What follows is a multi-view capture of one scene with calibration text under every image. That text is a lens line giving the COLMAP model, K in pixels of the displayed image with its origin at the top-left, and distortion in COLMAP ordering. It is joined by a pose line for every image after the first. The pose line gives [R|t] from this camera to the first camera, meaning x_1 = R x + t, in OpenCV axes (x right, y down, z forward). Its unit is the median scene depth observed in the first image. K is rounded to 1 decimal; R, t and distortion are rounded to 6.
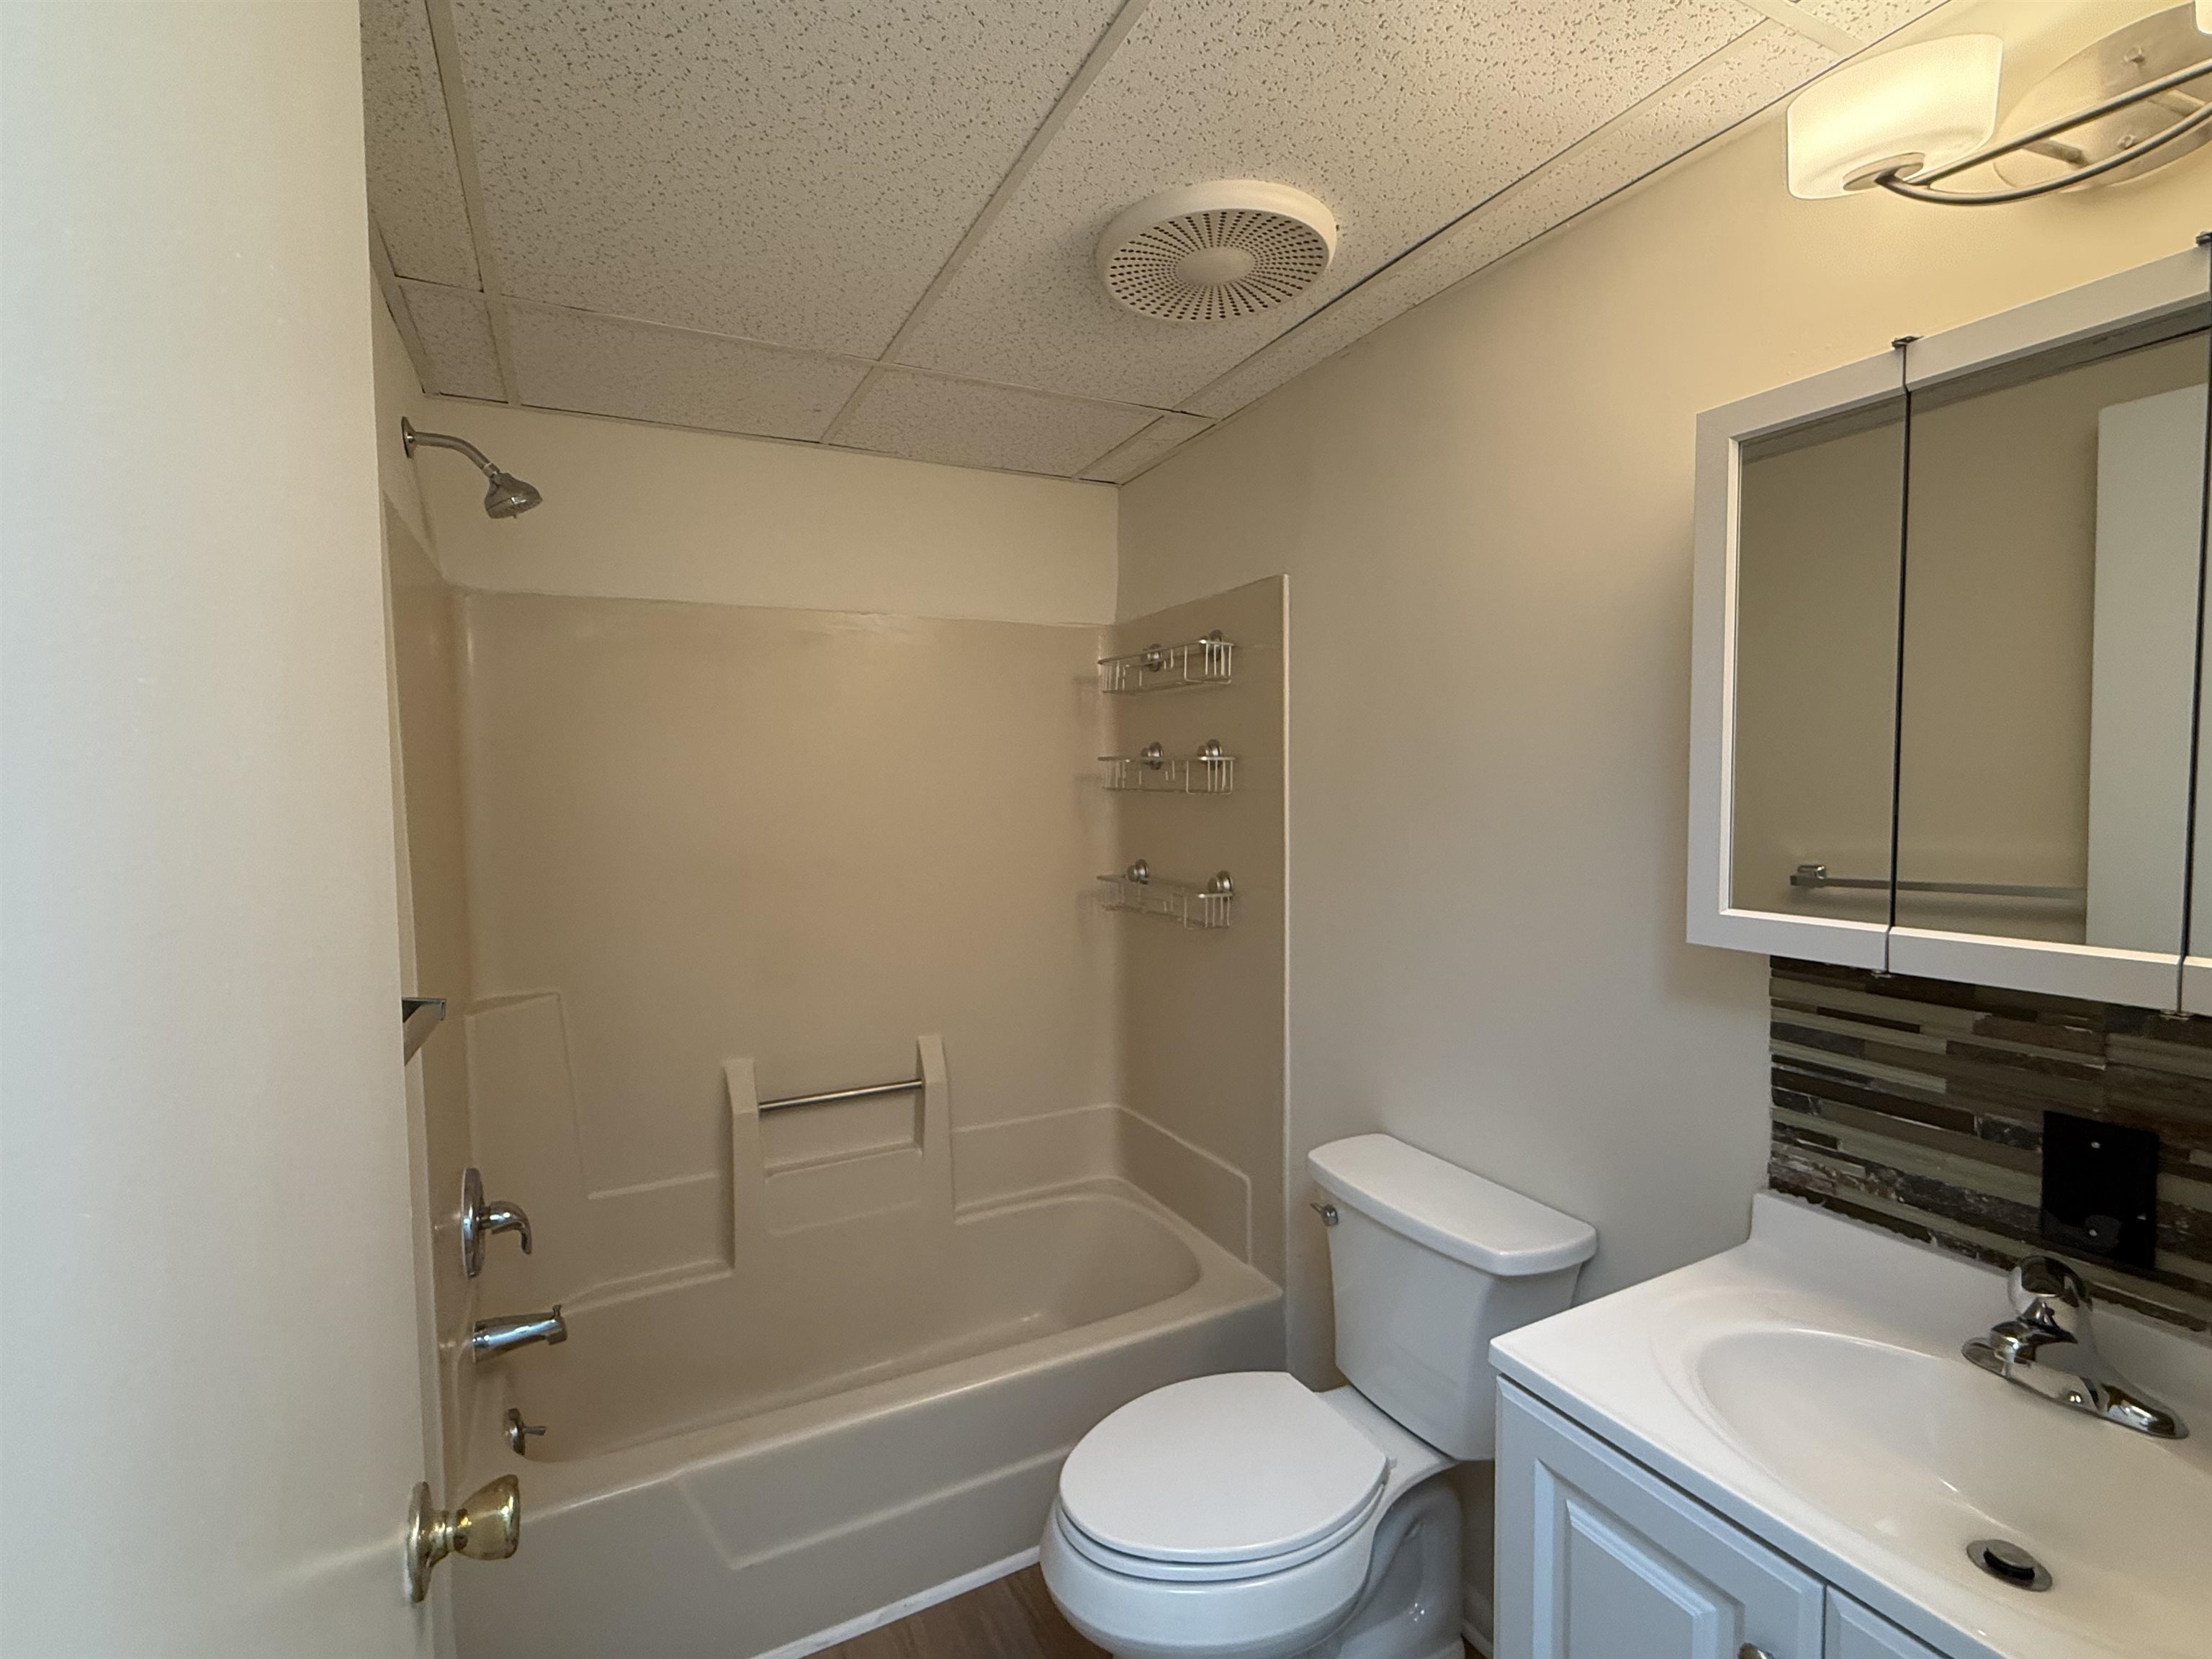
lens RADIAL K [[1052.1, 0, 1095.2], [0, 1052.1, 824.4], [0, 0, 1]] dist [0.001970, -0.000353]
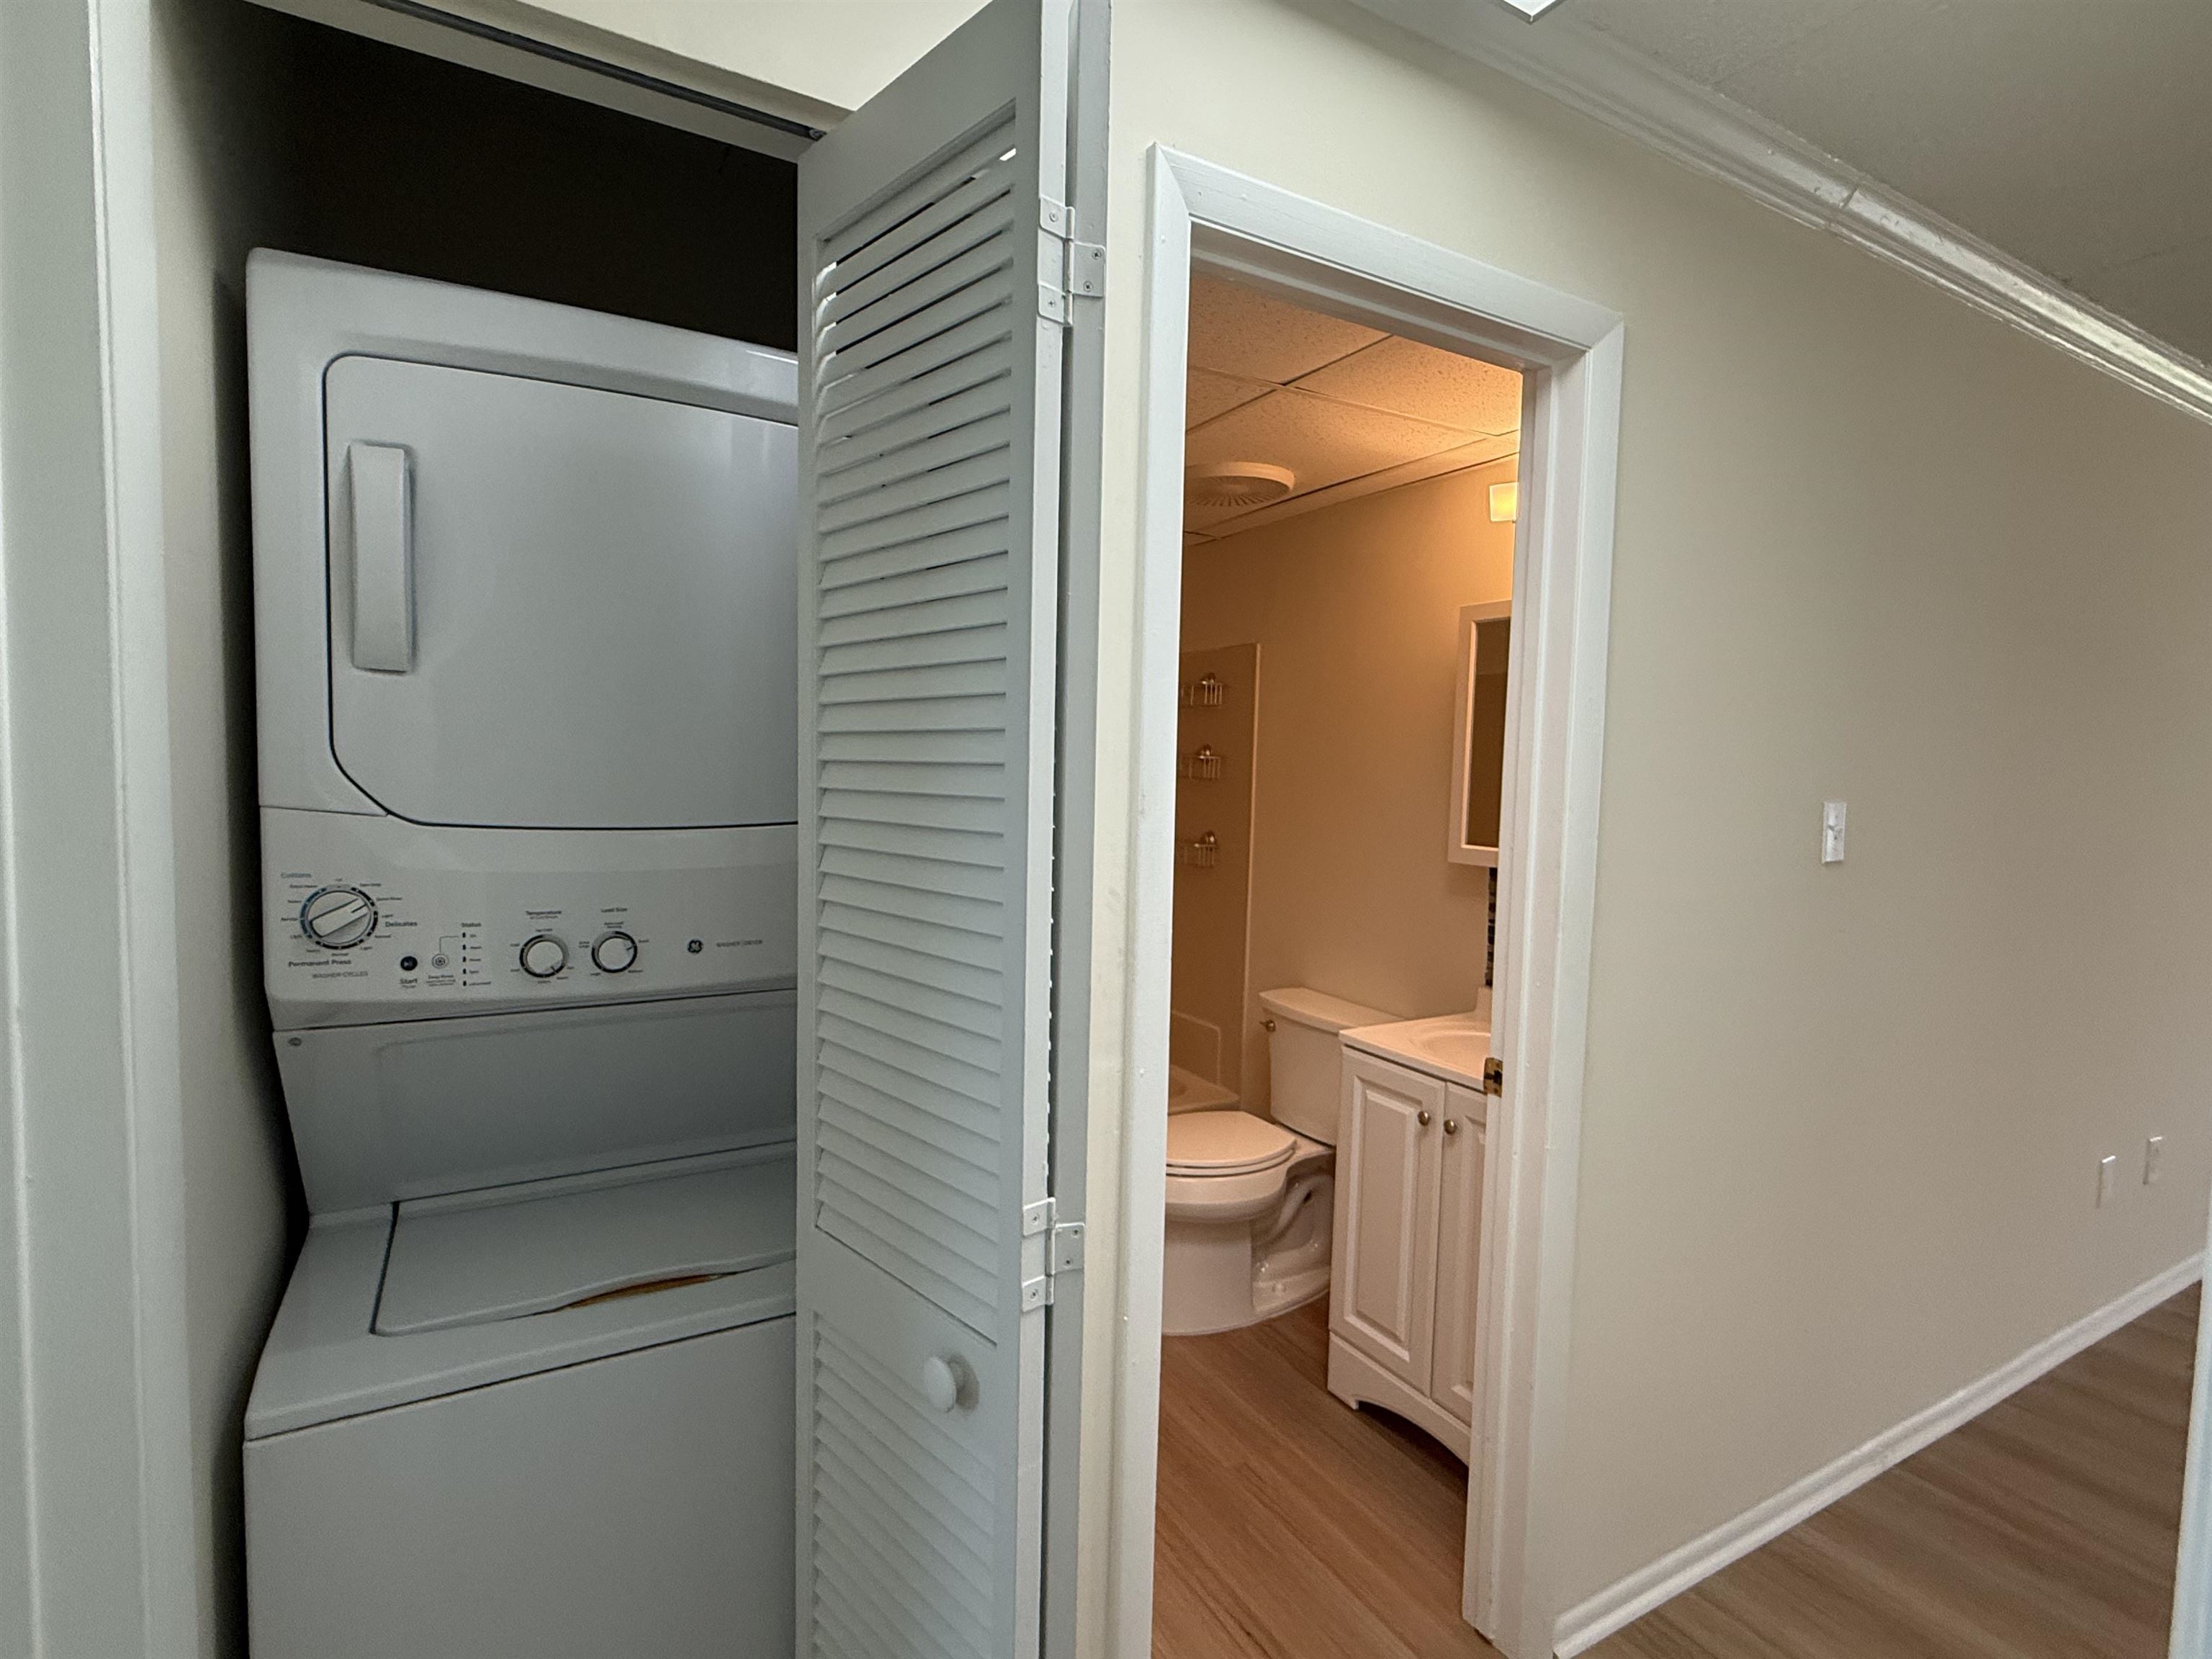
lens RADIAL K [[1064.8, 0, 1106.0], [0, 1064.8, 829.5], [0, 0, 1]] dist [0.000836, 0.000133]
pose [[0.998055, 0.033622, 0.052503, -0.161654], [-0.034780, 0.999168, 0.021294, 0.021812], [-0.051743, -0.023079, 0.998394, -0.784350]]
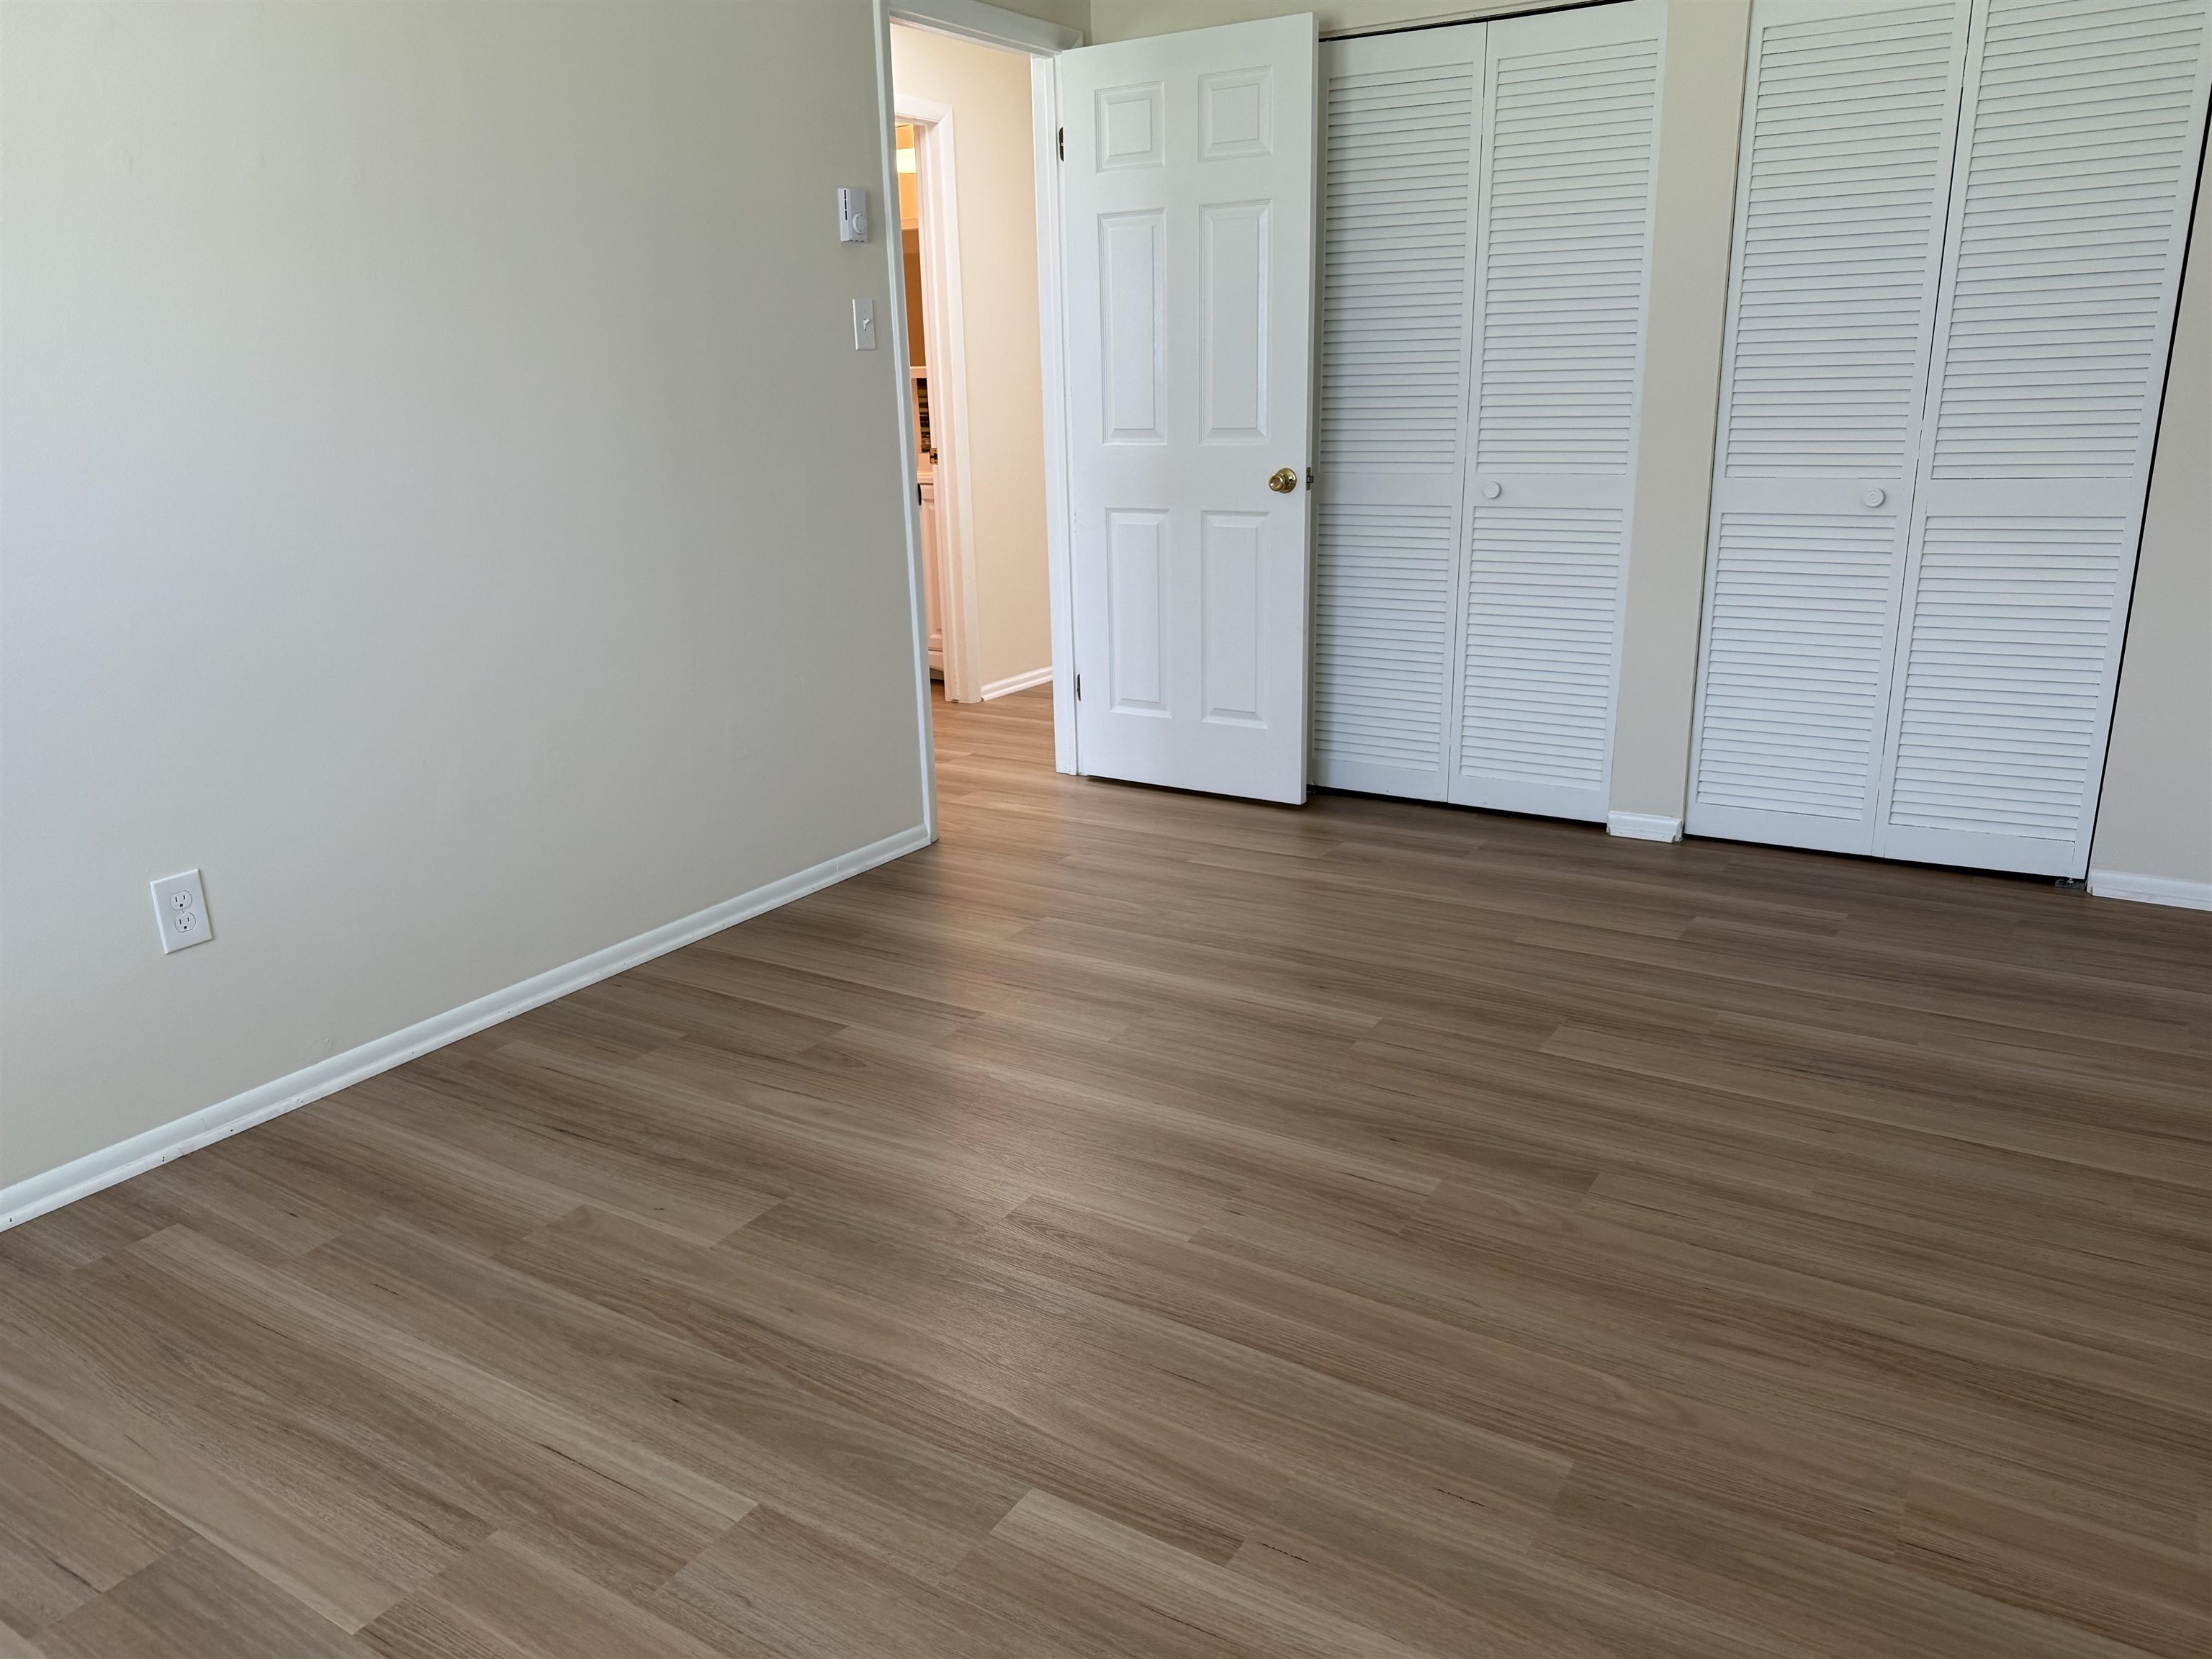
lens RADIAL K [[1561.6, 0, 1109.5], [0, 1561.6, 877.0], [0, 0, 1]] dist [0.084123, -0.184751]
pose [[0.863596, -0.162359, 0.477328, -1.207253], [0.034010, 0.963335, 0.266137, 0.260565], [-0.503037, -0.213601, 0.837454, -3.100411]]
